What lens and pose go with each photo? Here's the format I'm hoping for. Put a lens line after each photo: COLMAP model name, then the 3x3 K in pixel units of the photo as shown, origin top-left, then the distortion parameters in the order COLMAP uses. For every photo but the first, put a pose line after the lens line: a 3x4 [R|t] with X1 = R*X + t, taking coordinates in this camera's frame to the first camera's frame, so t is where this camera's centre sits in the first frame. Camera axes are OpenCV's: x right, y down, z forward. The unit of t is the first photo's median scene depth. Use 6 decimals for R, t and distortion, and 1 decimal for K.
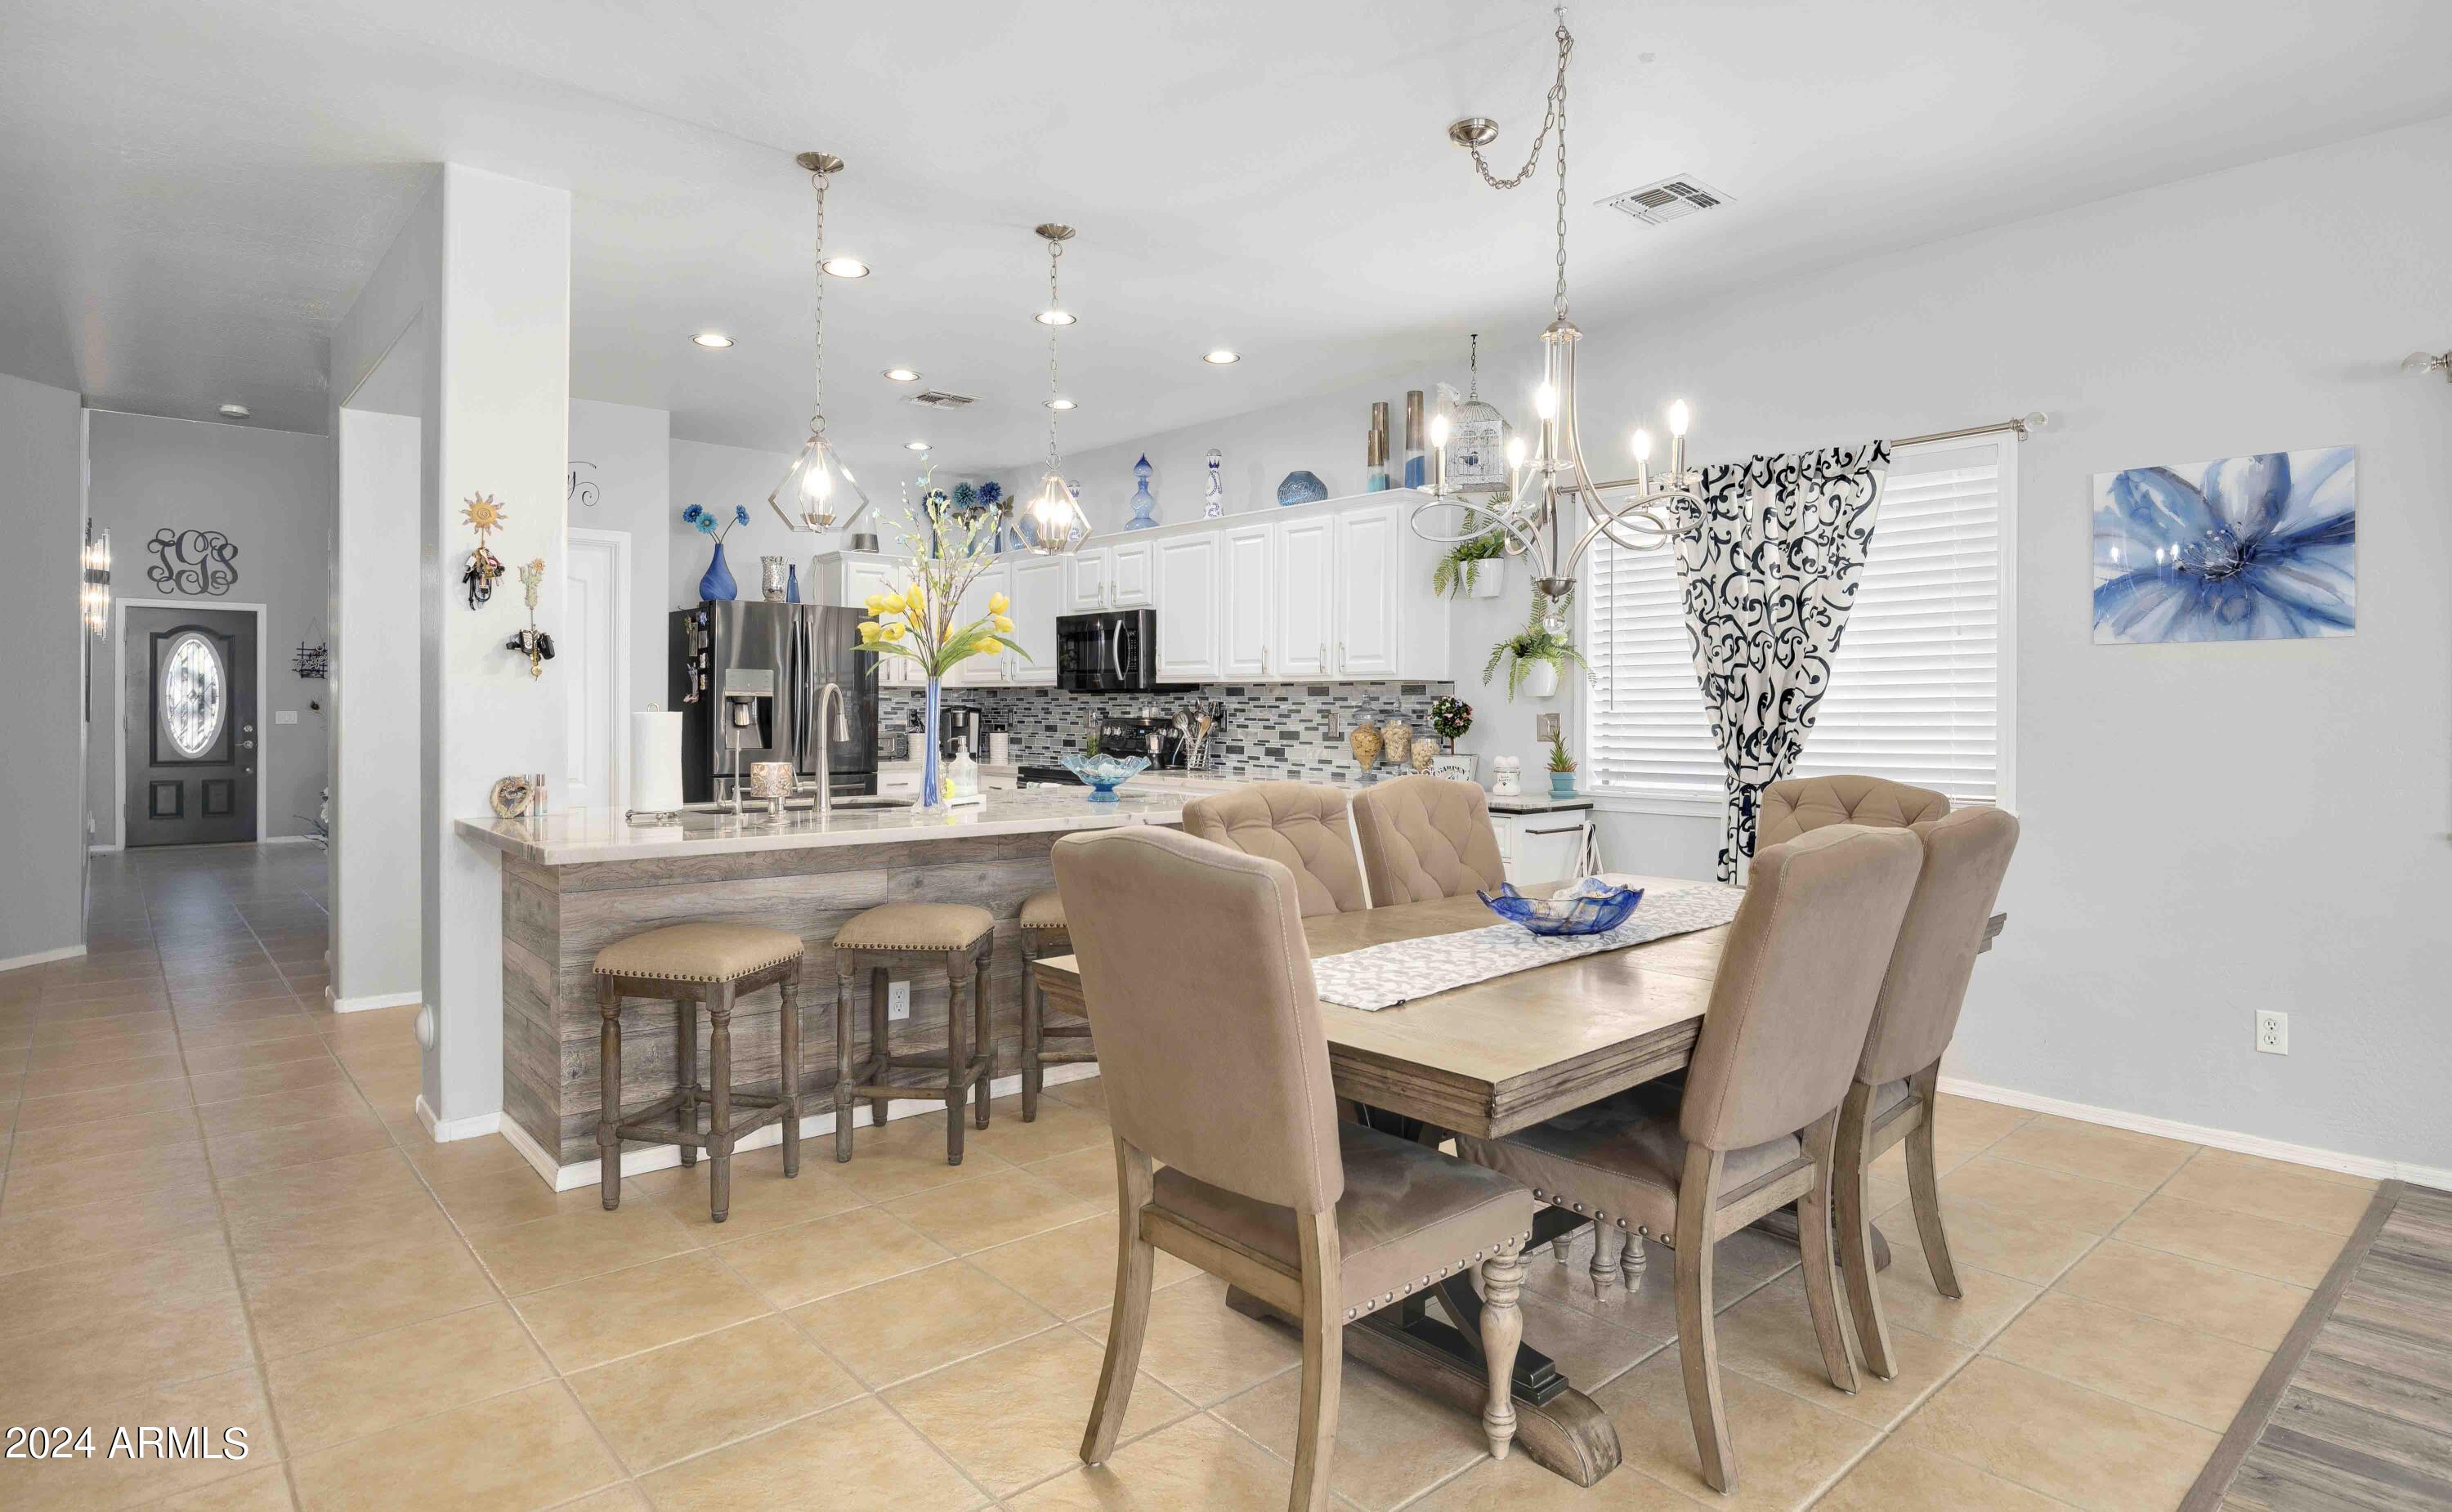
lens RADIAL K [[1313.5, 0, 1209.2], [0, 1313.5, 720.0], [0, 0, 1]] dist [-0.016688, -0.005610]
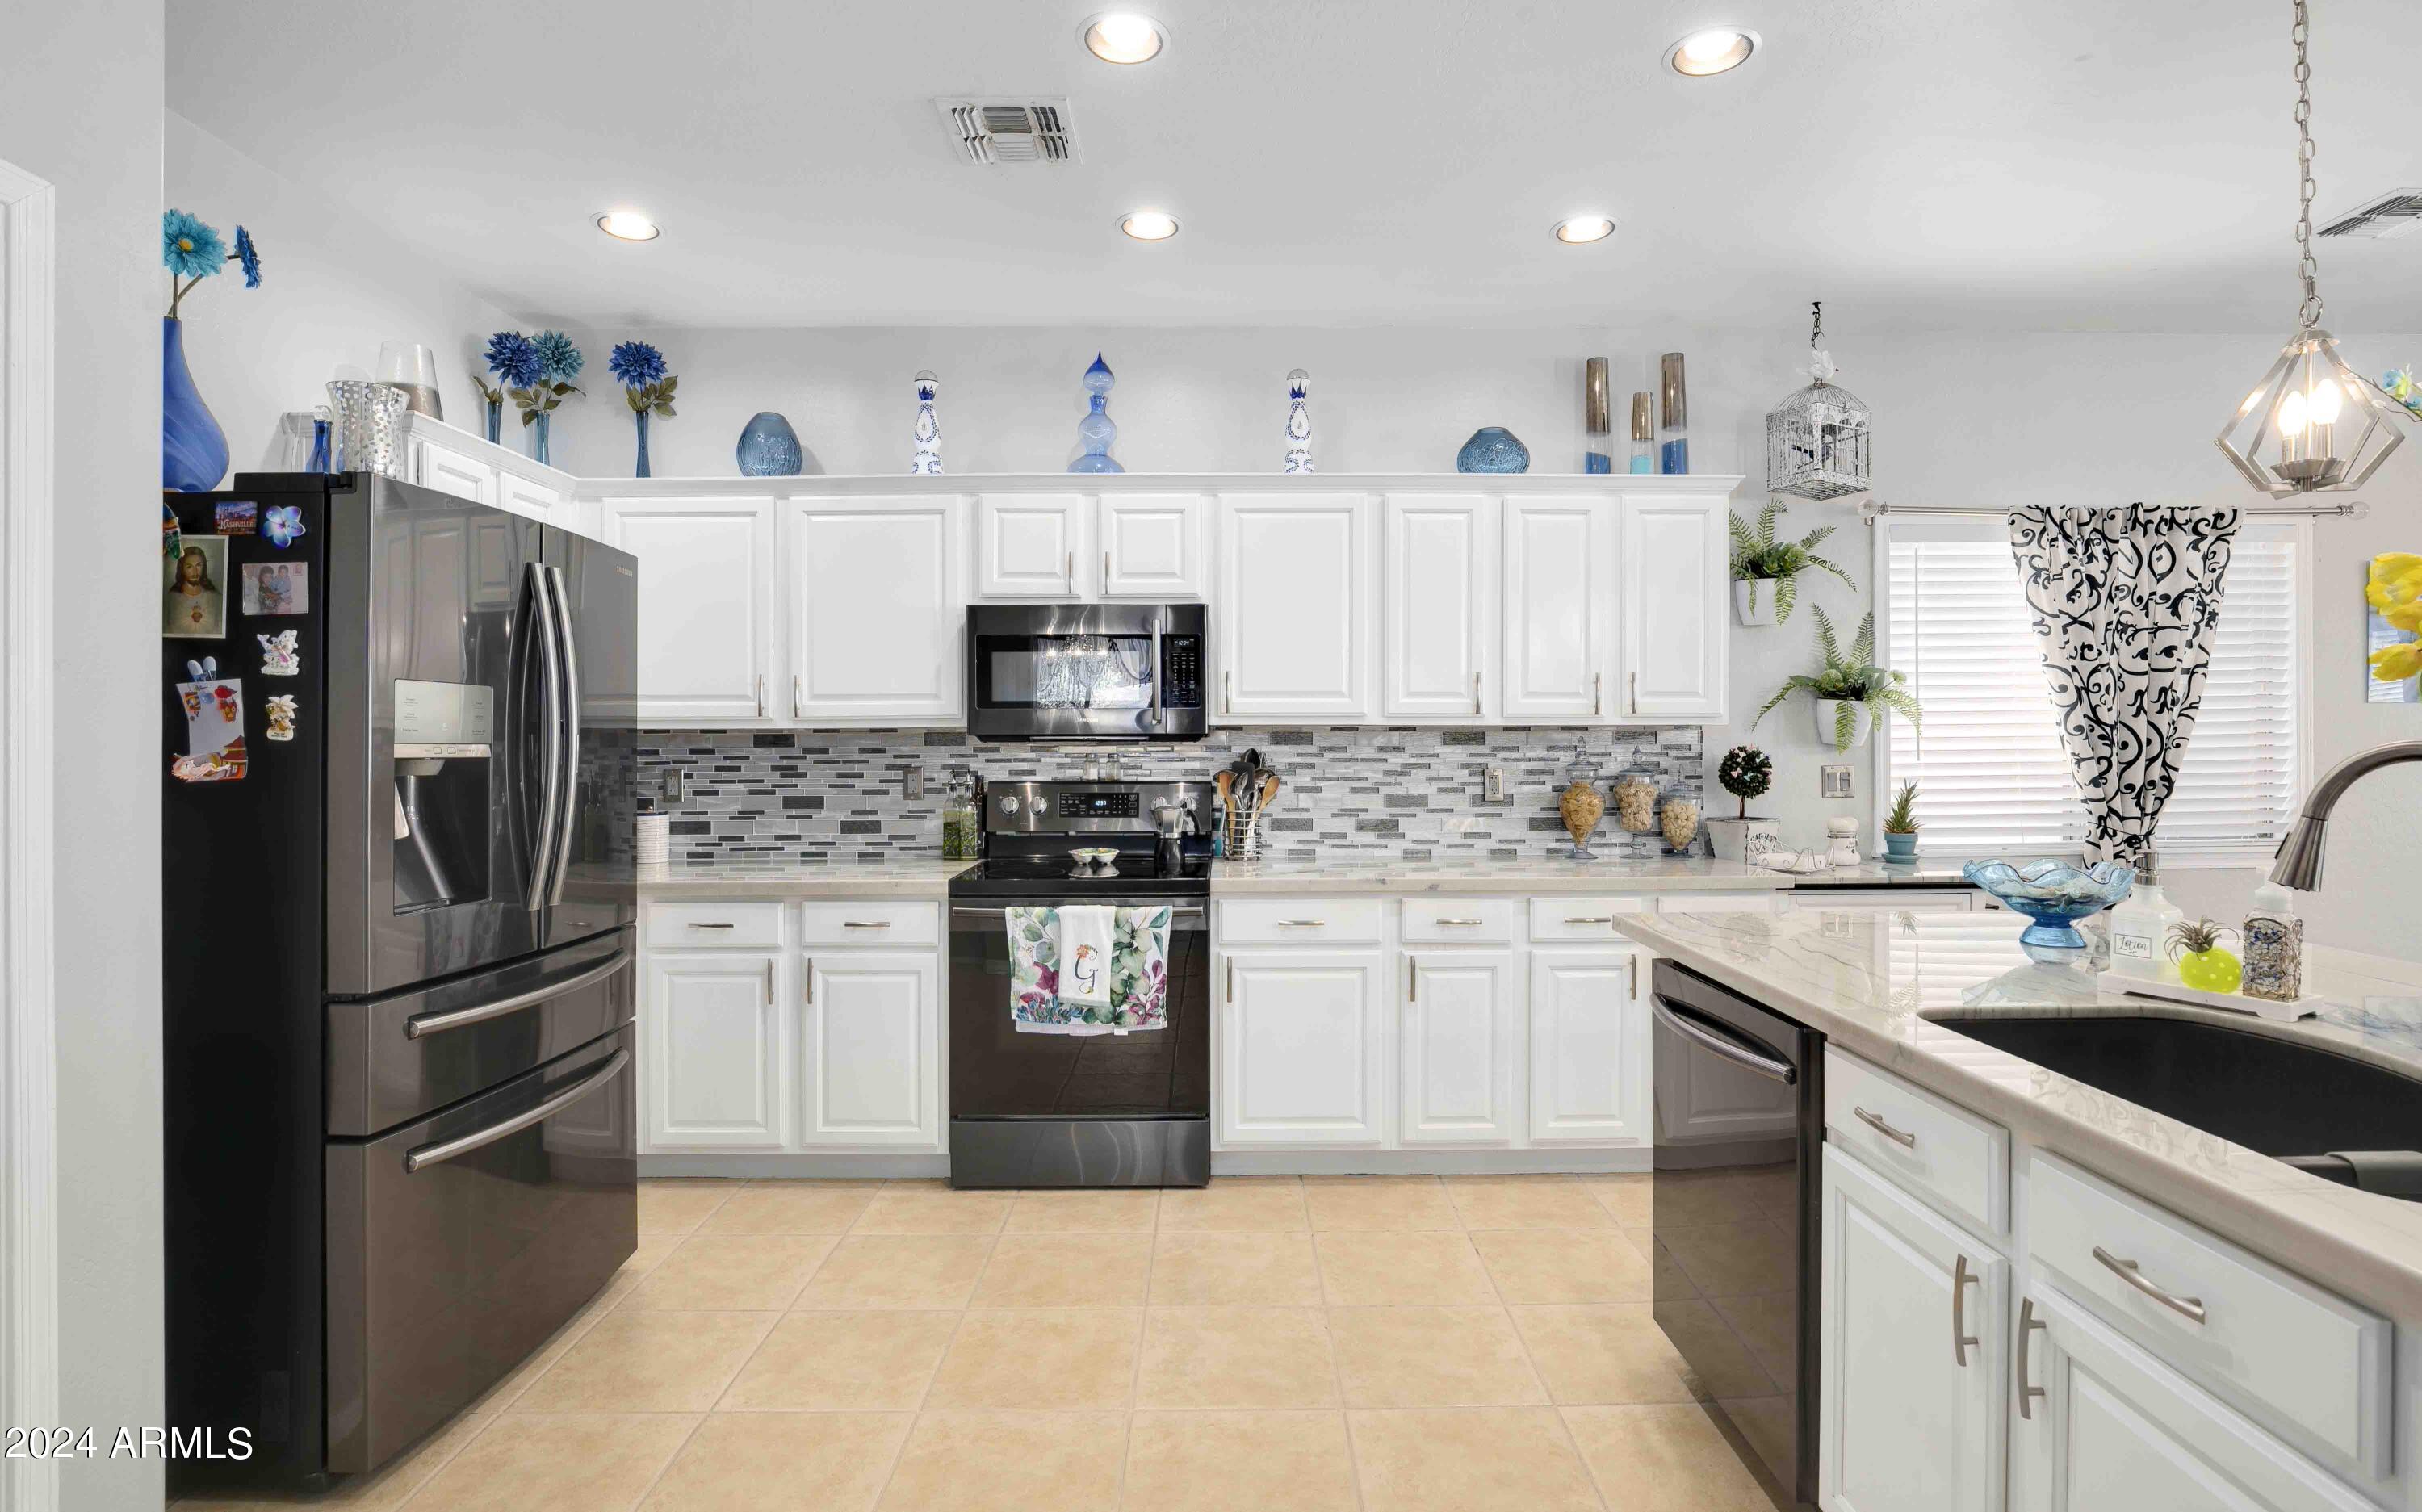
lens RADIAL K [[1168.3, 0, 1215.9], [0, 1168.3, 752.4], [0, 0, 1]] dist [-0.031932, -0.000028]
pose [[0.647660, -0.013048, 0.761818, -0.464239], [0.014114, 0.999887, 0.005127, -0.018227], [-0.761799, 0.007432, 0.647771, 0.648990]]
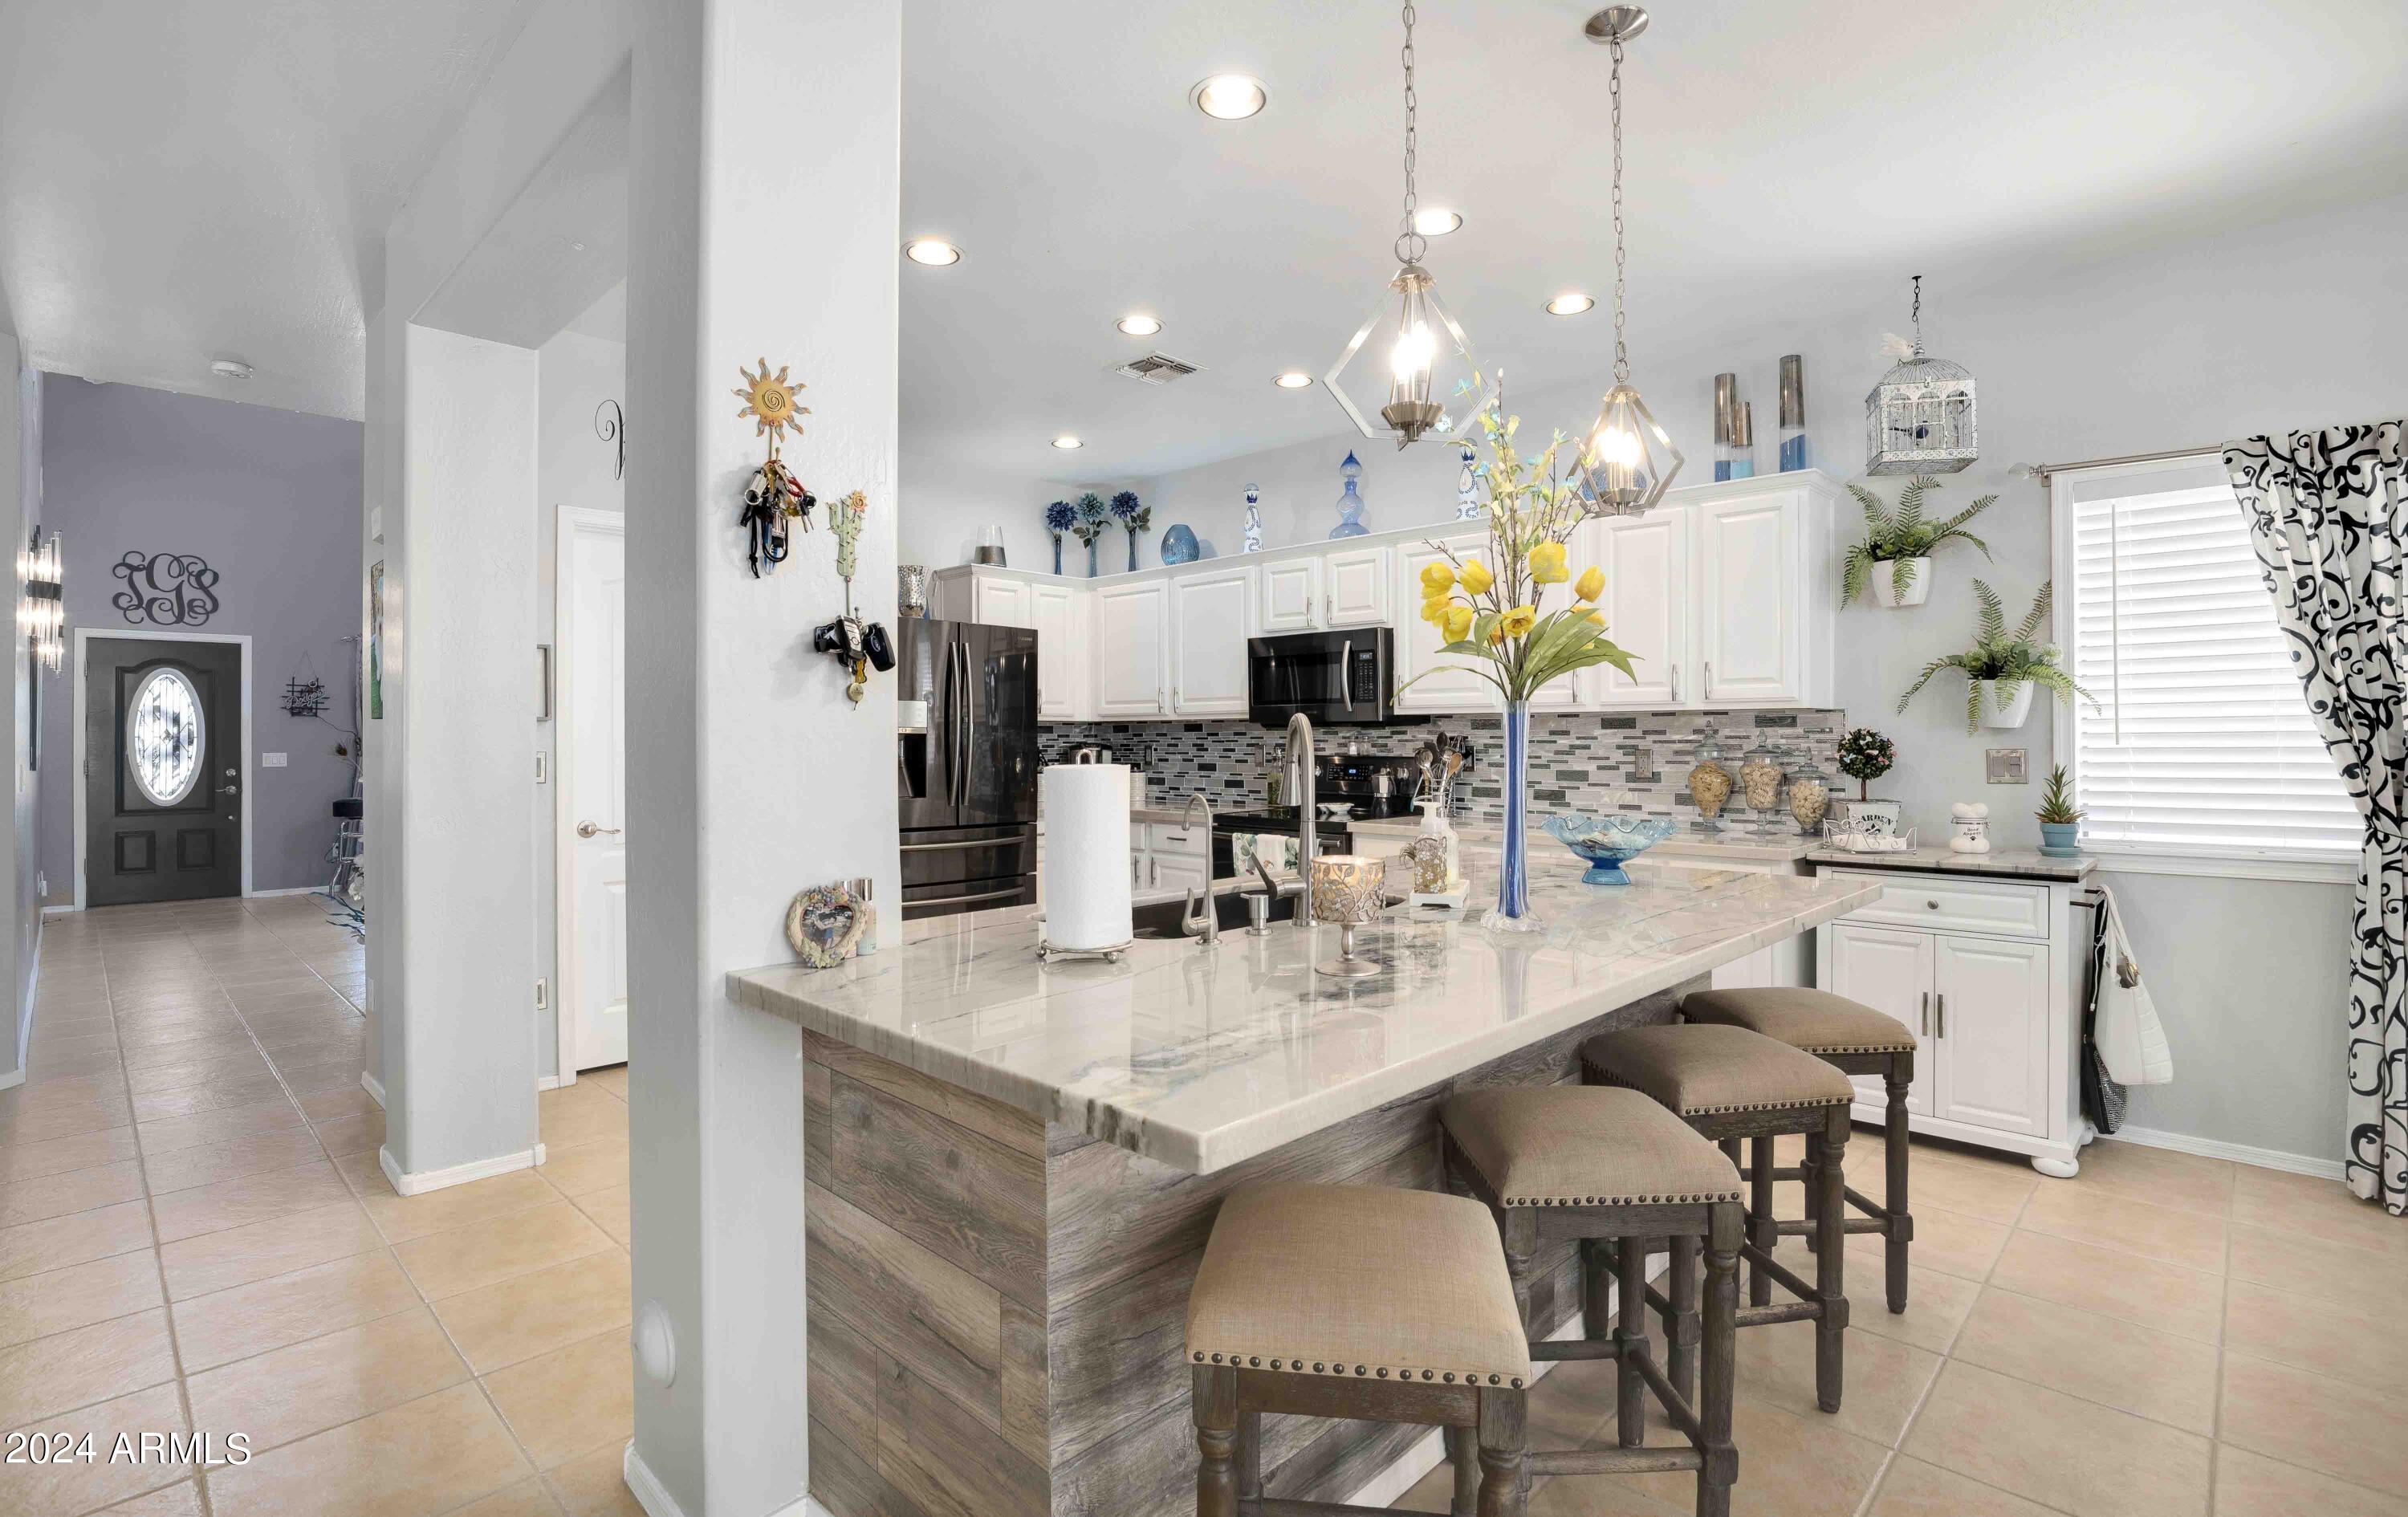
lens RADIAL K [[1125.6, 0, 1196.5], [0, 1125.6, 742.5], [0, 0, 1]] dist [-0.032282, 0.003564]
pose [[0.995660, -0.007608, 0.092757, -0.237535], [0.008205, 0.999948, -0.006055, -0.007008], [-0.092706, 0.006790, 0.995670, 0.293828]]
